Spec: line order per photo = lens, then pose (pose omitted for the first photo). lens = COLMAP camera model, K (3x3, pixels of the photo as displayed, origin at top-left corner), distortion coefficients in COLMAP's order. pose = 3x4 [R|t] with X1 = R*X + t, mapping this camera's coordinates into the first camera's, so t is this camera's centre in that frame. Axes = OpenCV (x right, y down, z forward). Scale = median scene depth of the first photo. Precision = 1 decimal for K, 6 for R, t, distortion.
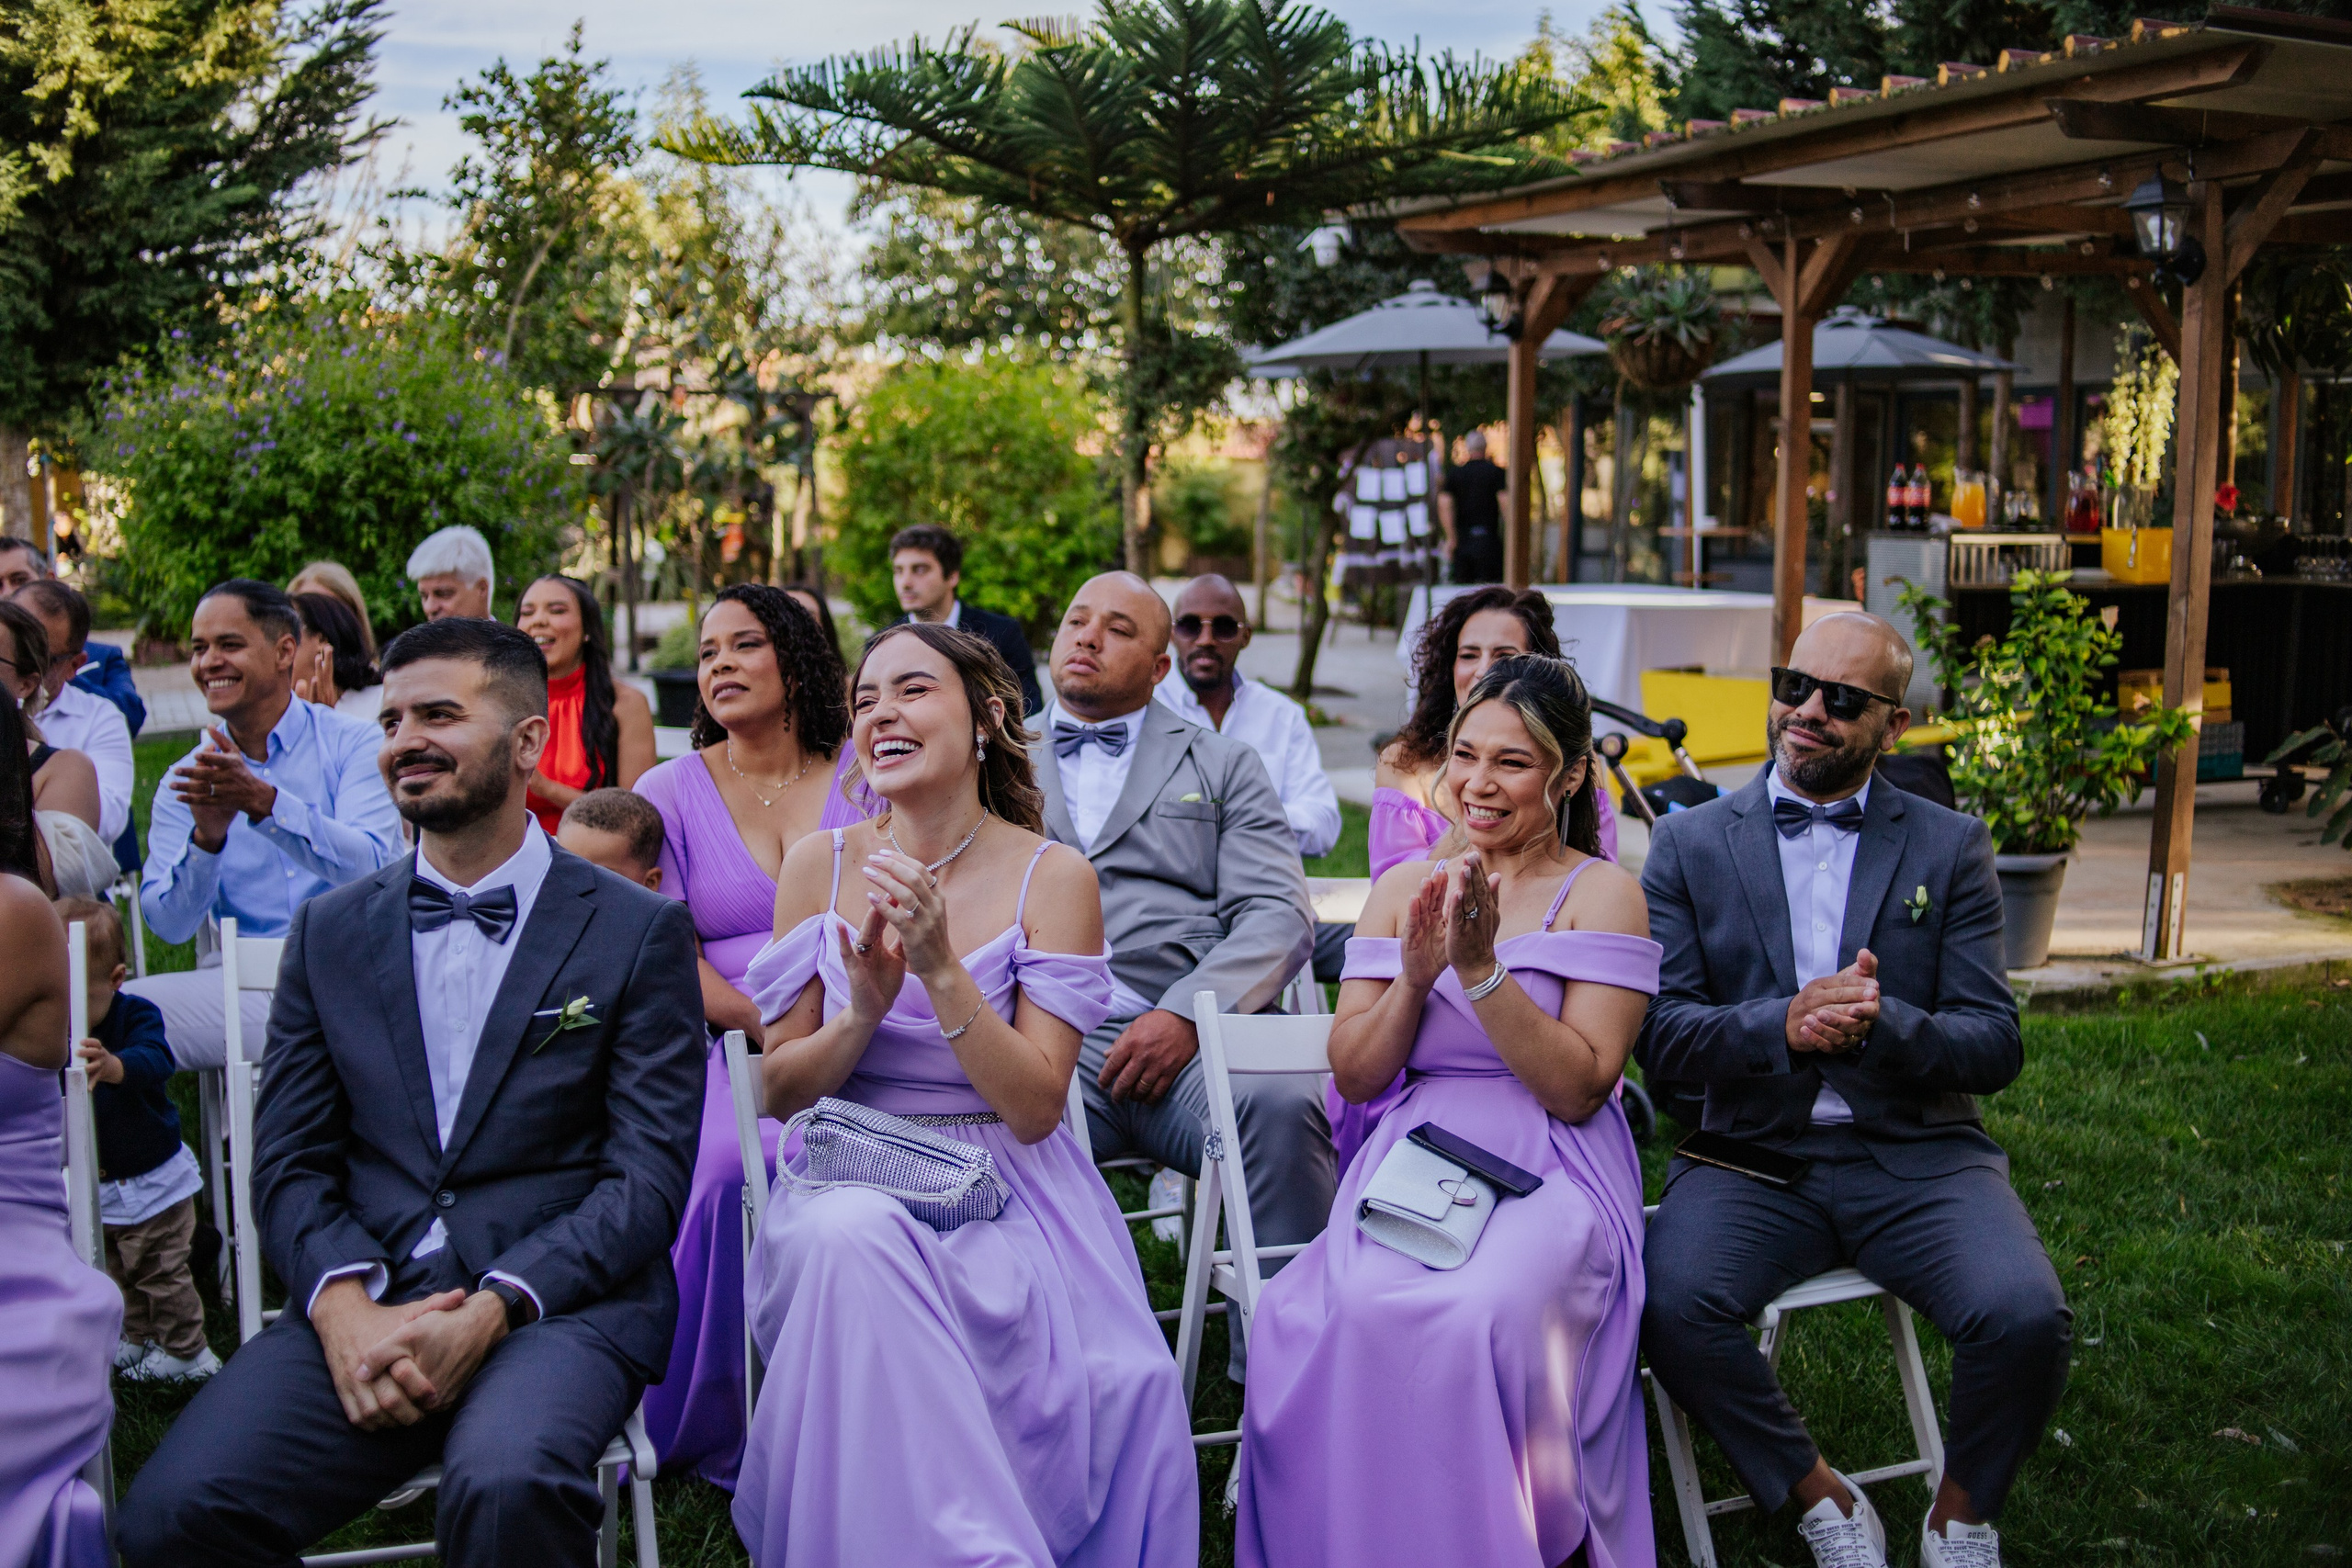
lens RADIAL K [[2406.2, 0, 1176.0], [0, 2406.2, 784.0], [0, 0, 1]] dist [-0.120164, 0.042377]
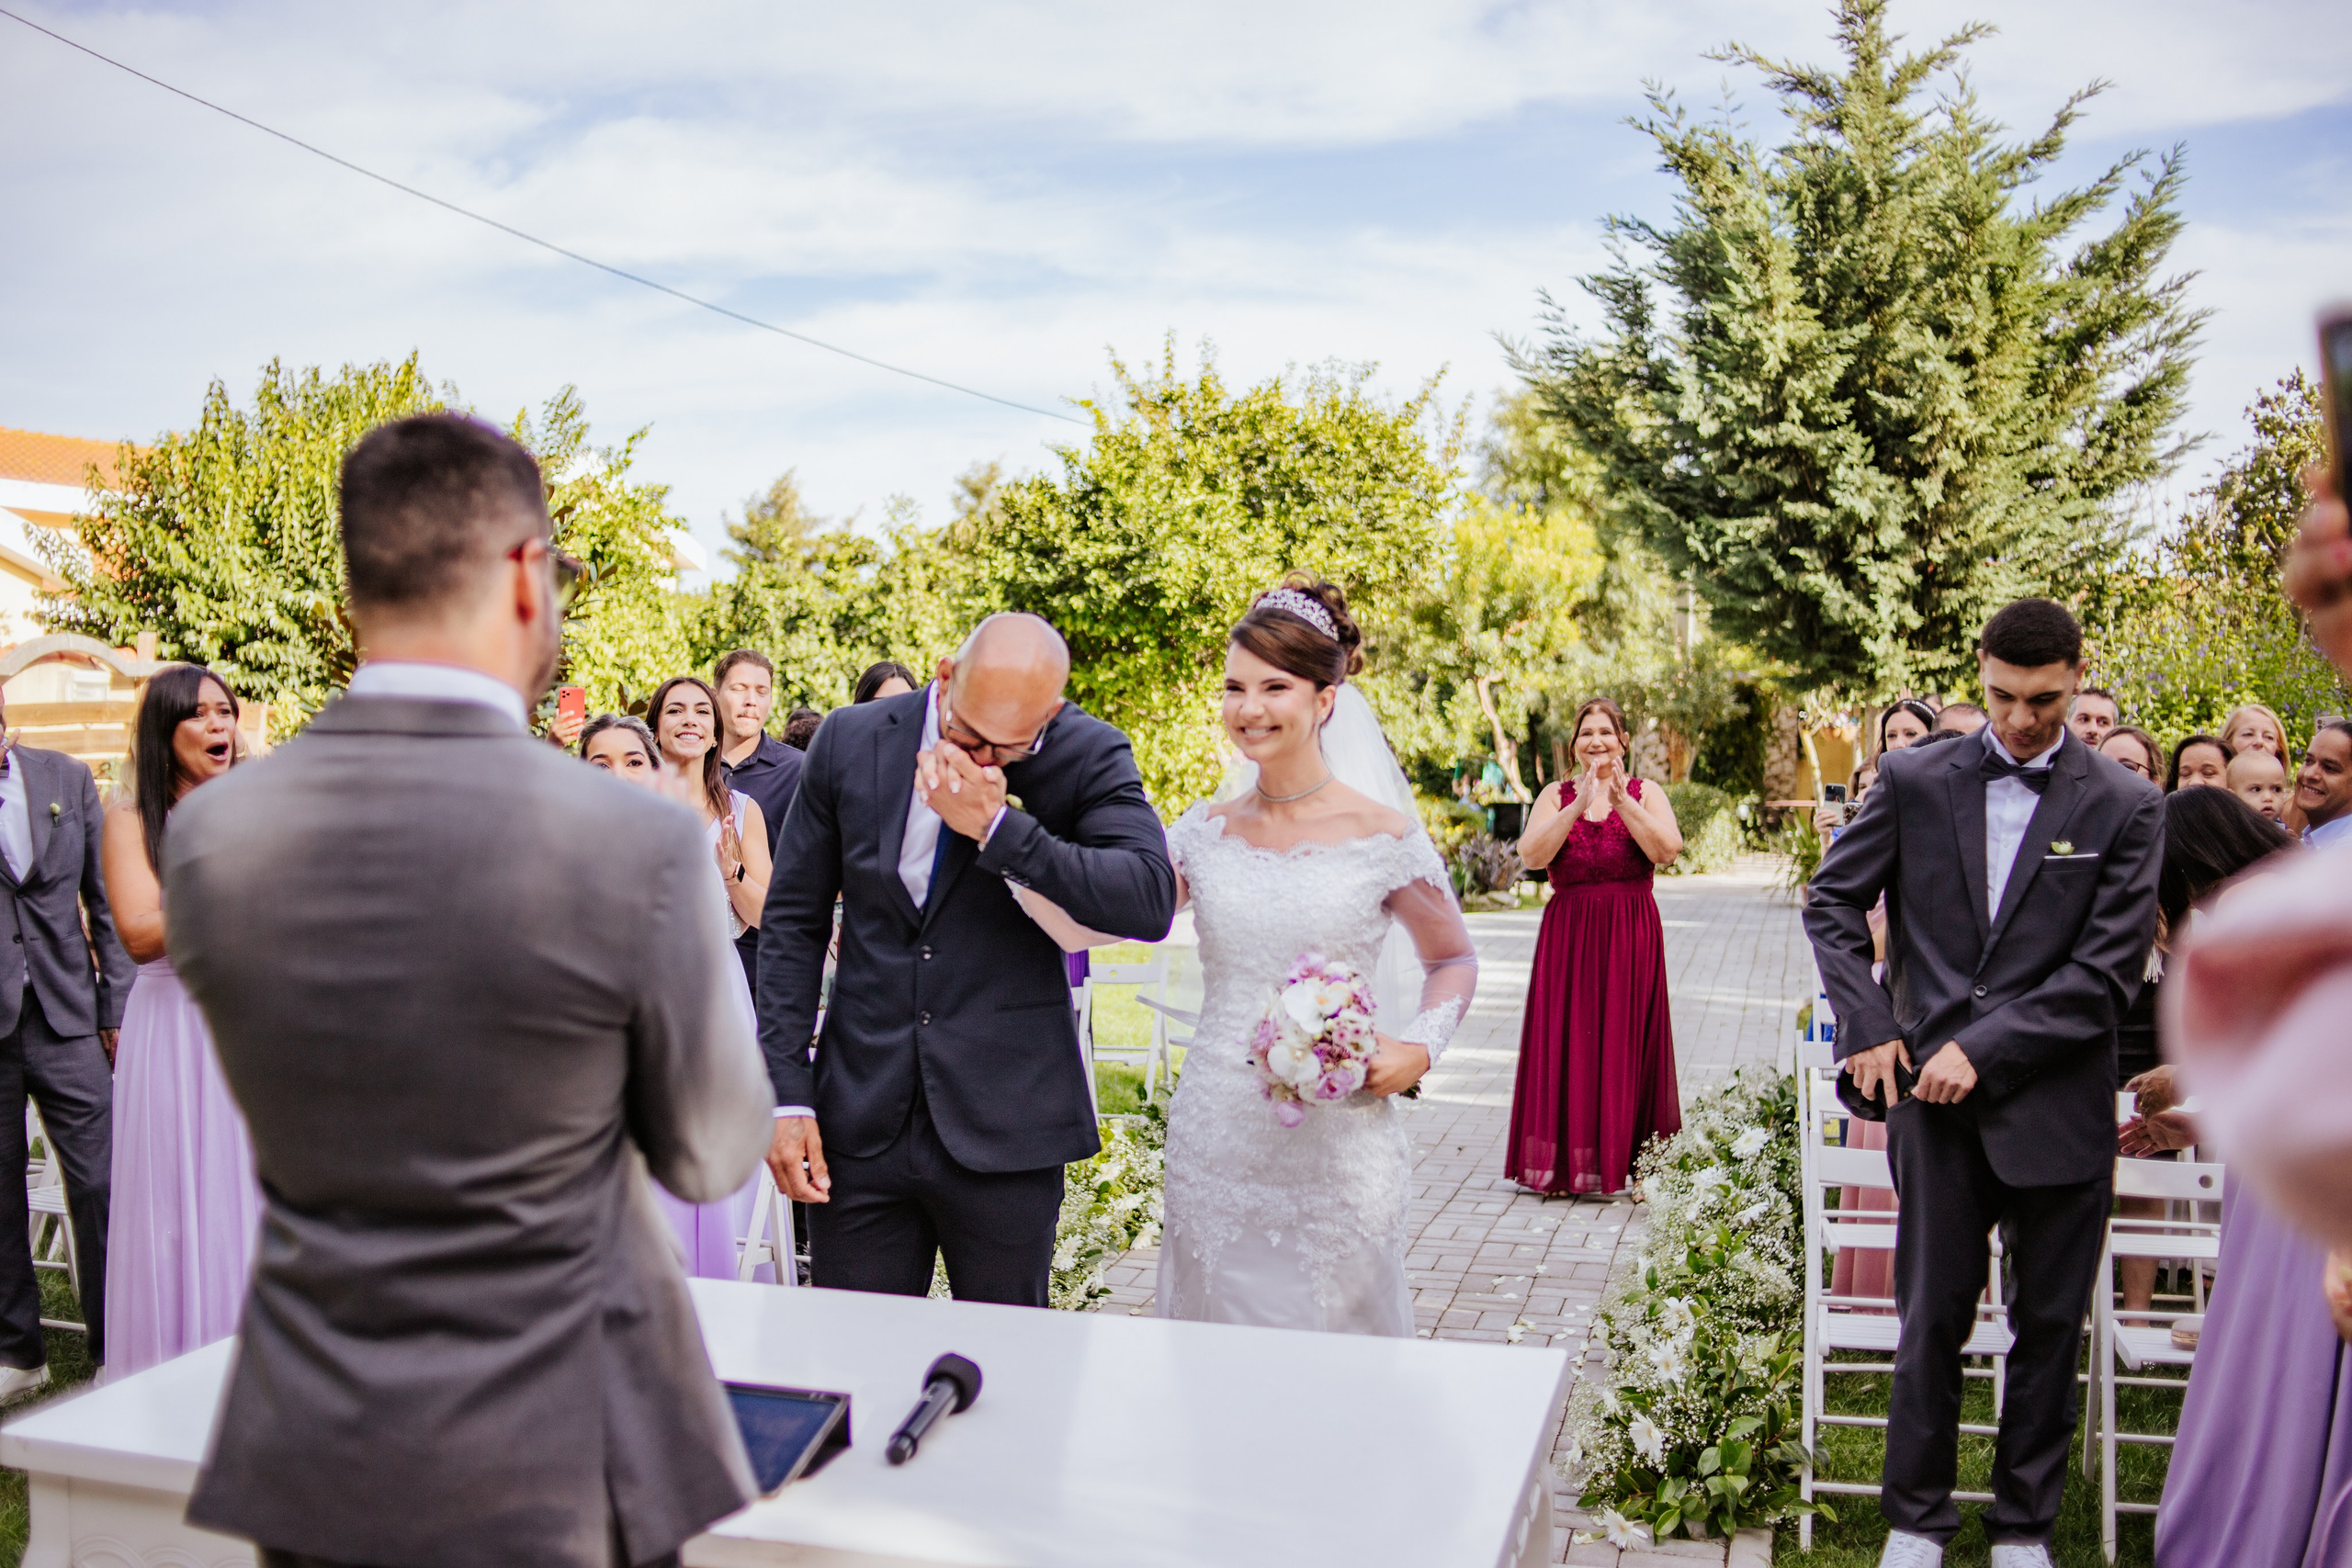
lens RADIAL K [[2406.2, 0, 1176.0], [0, 2406.2, 784.0], [0, 0, 1]] dist [-0.120164, 0.042377]
pose [[0.775570, 0.003079, -0.631254, 0.001140], [-0.065039, 0.995056, -0.075054, 0.006276], [0.627902, 0.099266, 0.771936, -0.204553]]
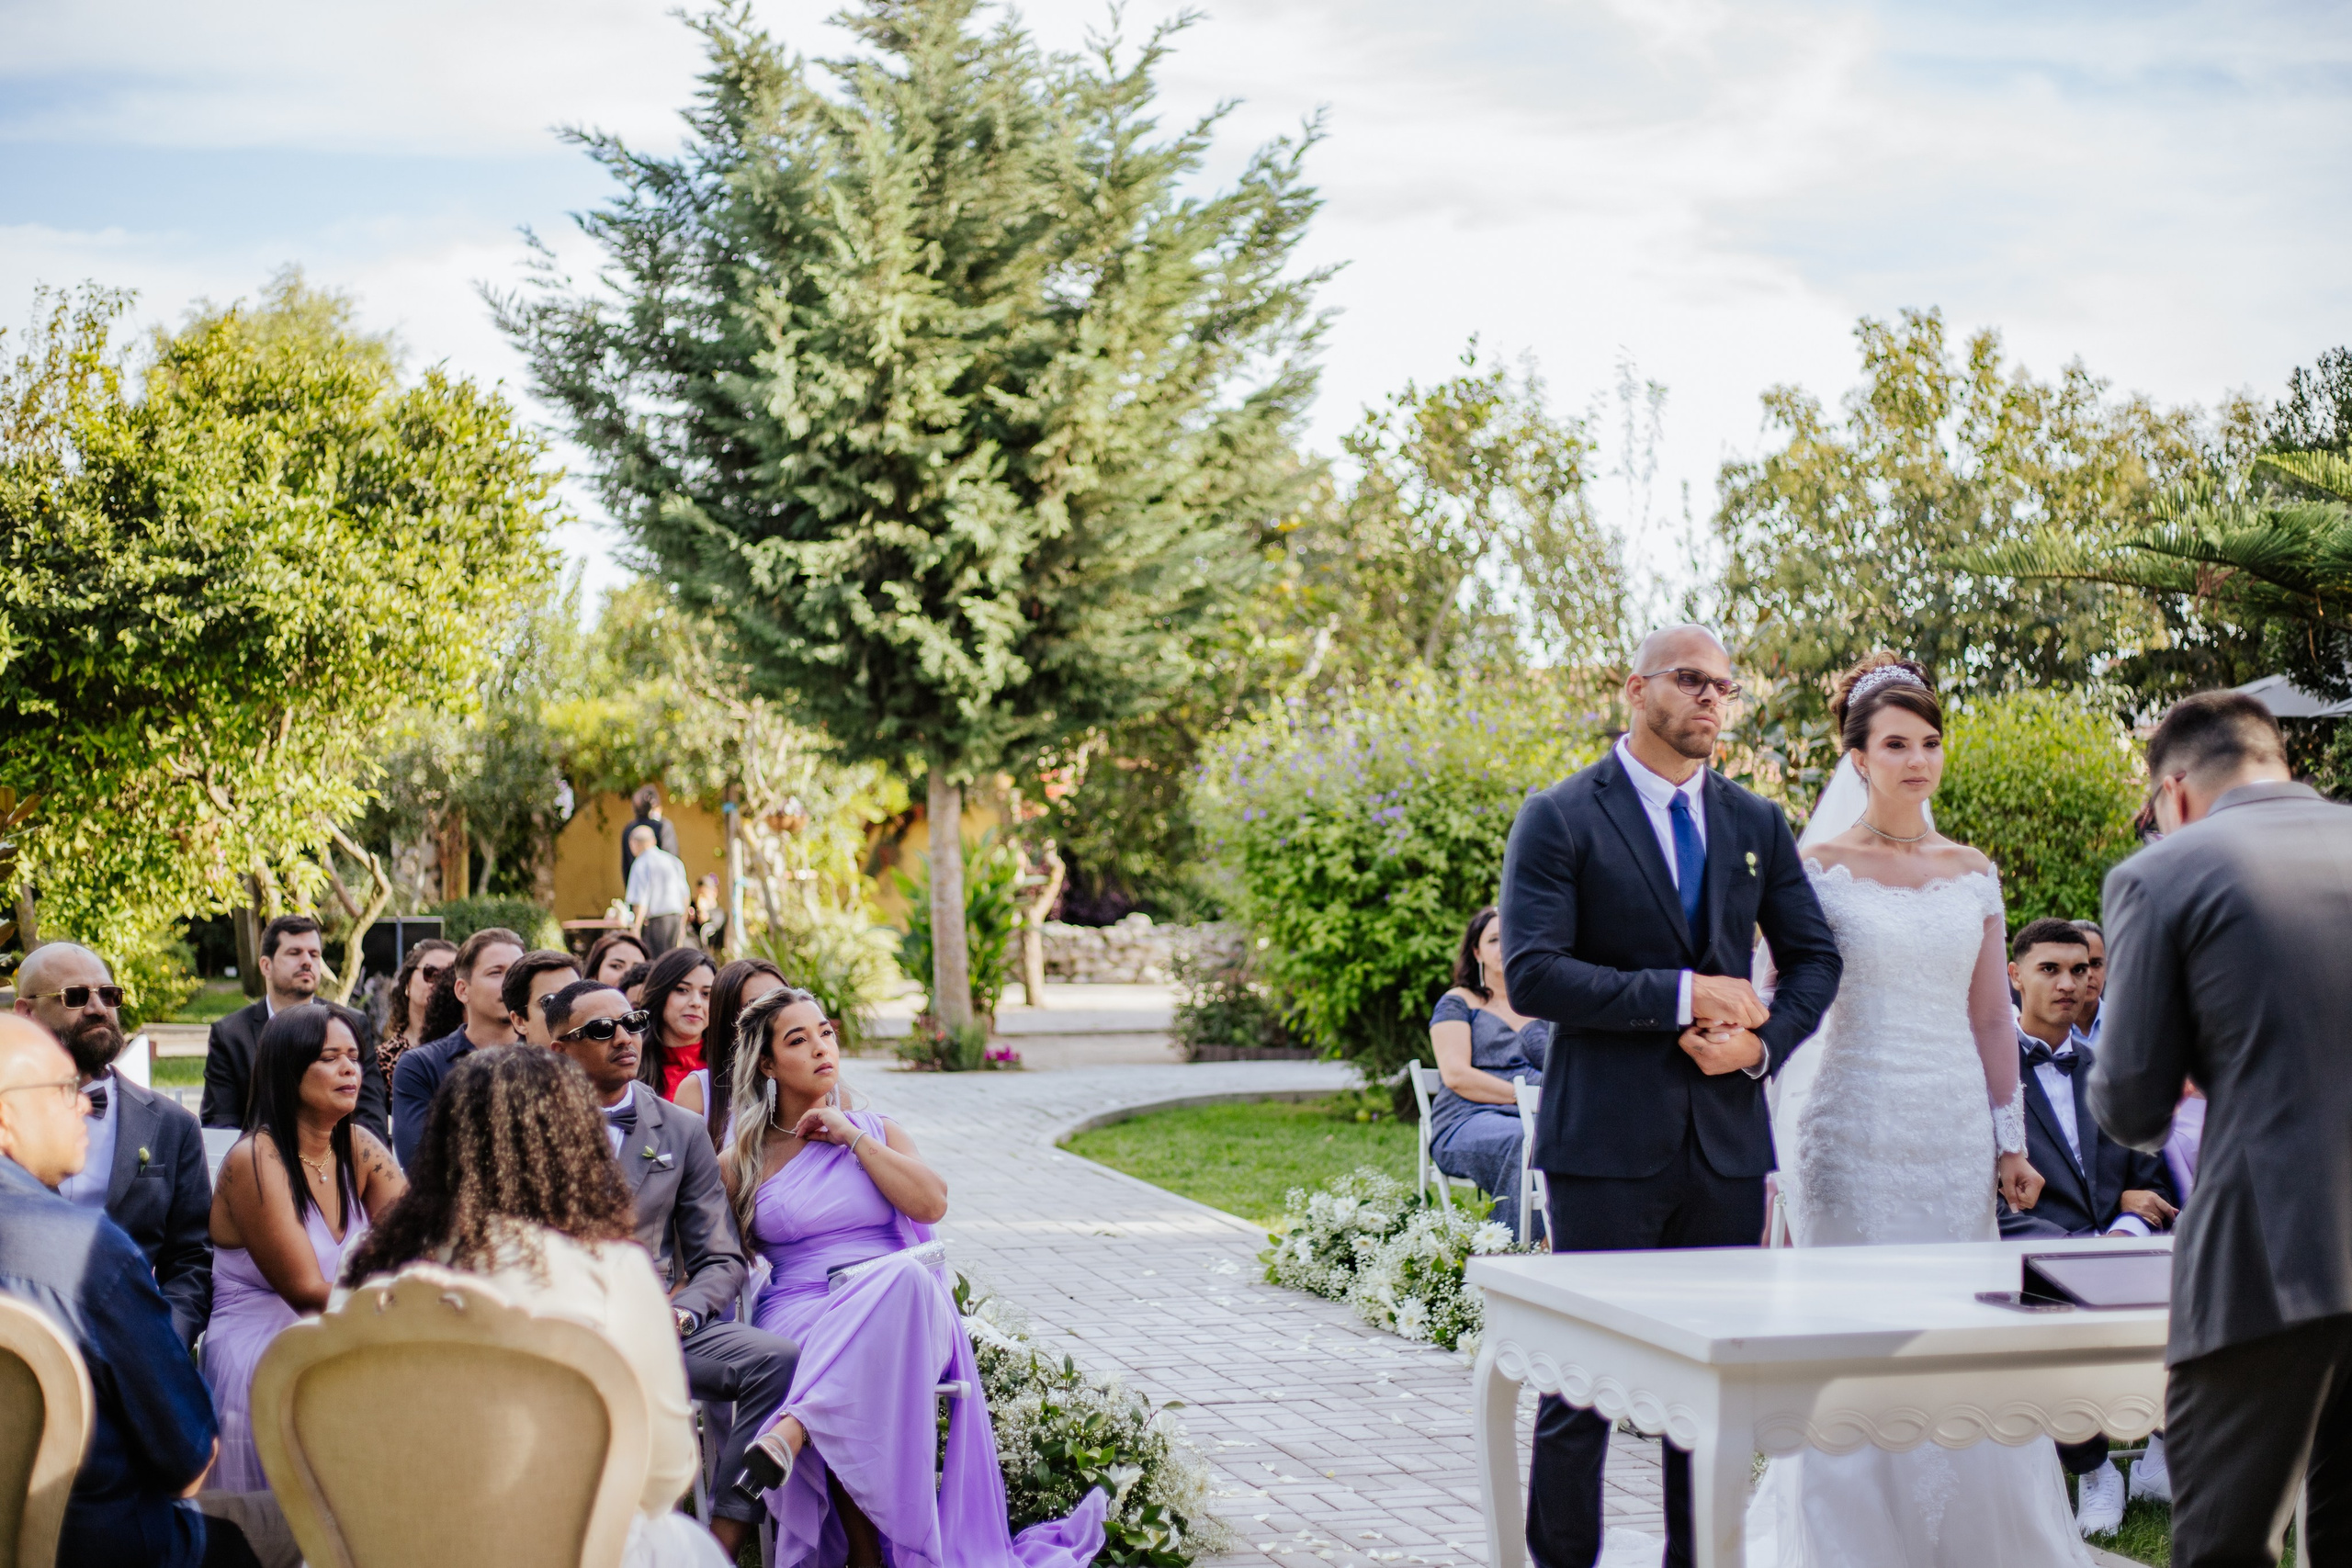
lens RADIAL K [[3693.1, 0, 1178.2], [0, 3693.1, 843.8], [0, 0, 1]] dist [-0.125272, -0.093550]
pose [[0.990067, -0.015828, -0.139702, -0.214673], [-0.000075, 0.993583, -0.113103, 0.045698], [0.140596, 0.111990, 0.983713, -0.508529]]
